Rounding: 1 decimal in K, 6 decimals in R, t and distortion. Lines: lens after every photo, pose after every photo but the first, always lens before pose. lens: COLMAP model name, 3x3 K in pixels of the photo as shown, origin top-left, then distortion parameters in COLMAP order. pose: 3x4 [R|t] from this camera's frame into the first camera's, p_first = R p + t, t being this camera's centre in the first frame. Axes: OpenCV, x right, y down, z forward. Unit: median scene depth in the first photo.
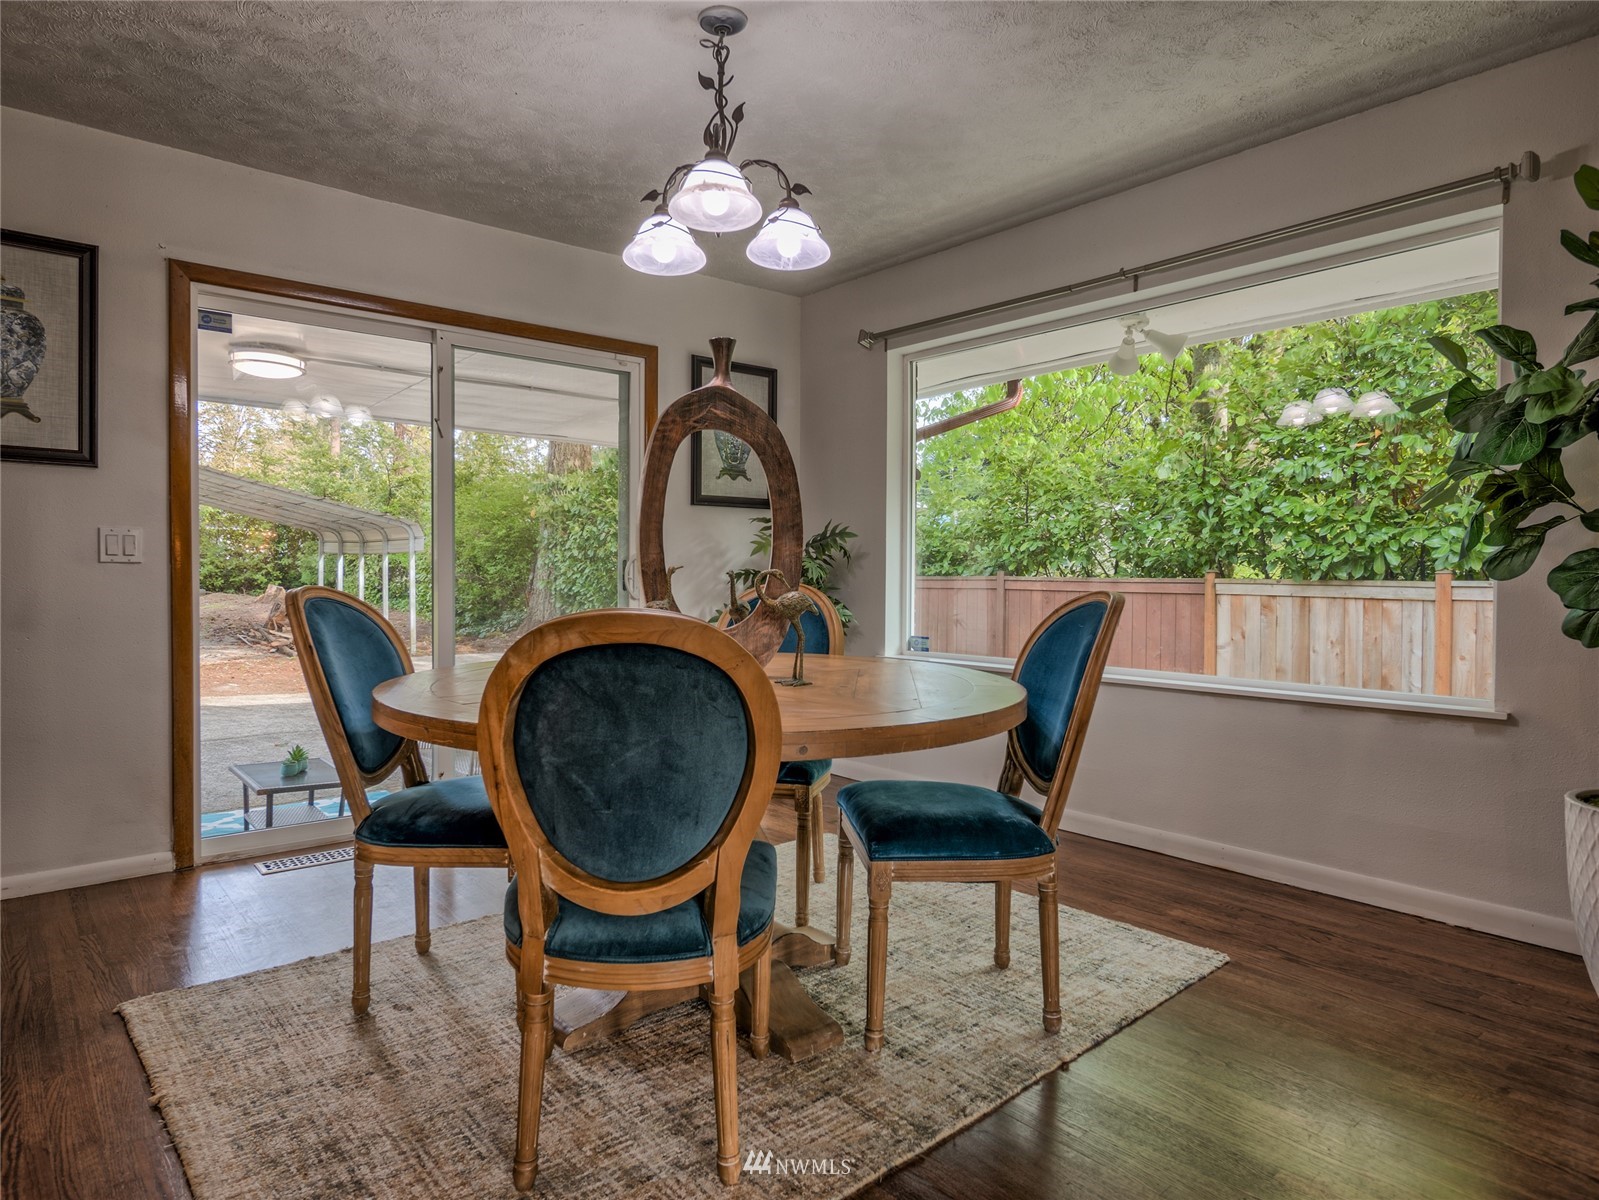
lens RADIAL K [[950.4, 0, 794.6], [0, 950.4, 594.5], [0, 0, 1]] dist [0.001478, -0.002499]
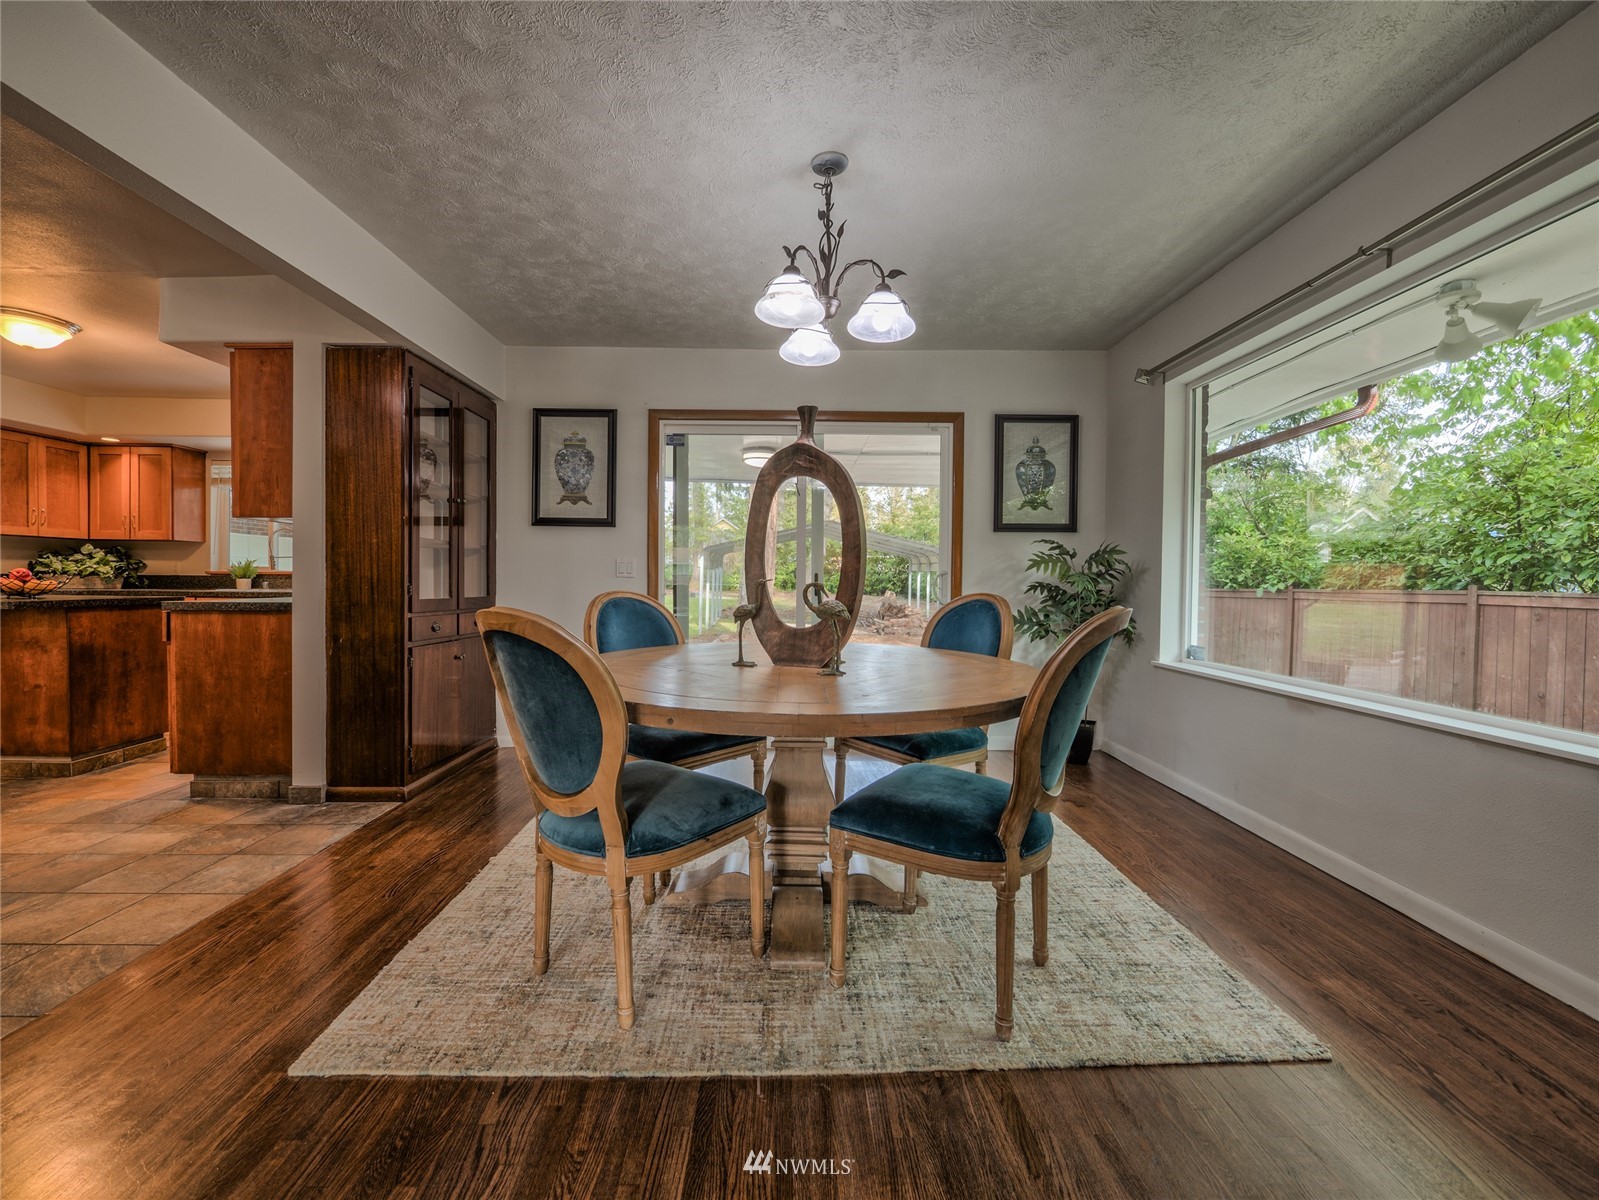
lens RADIAL K [[663.1, 0, 804.7], [0, 663.1, 595.7], [0, 0, 1]] dist [-0.003468, -0.000639]
pose [[0.772941, 0.017270, -0.634242, 0.404477], [-0.020547, 0.999787, 0.002184, -0.007546], [0.634145, 0.011344, 0.773131, 0.231025]]
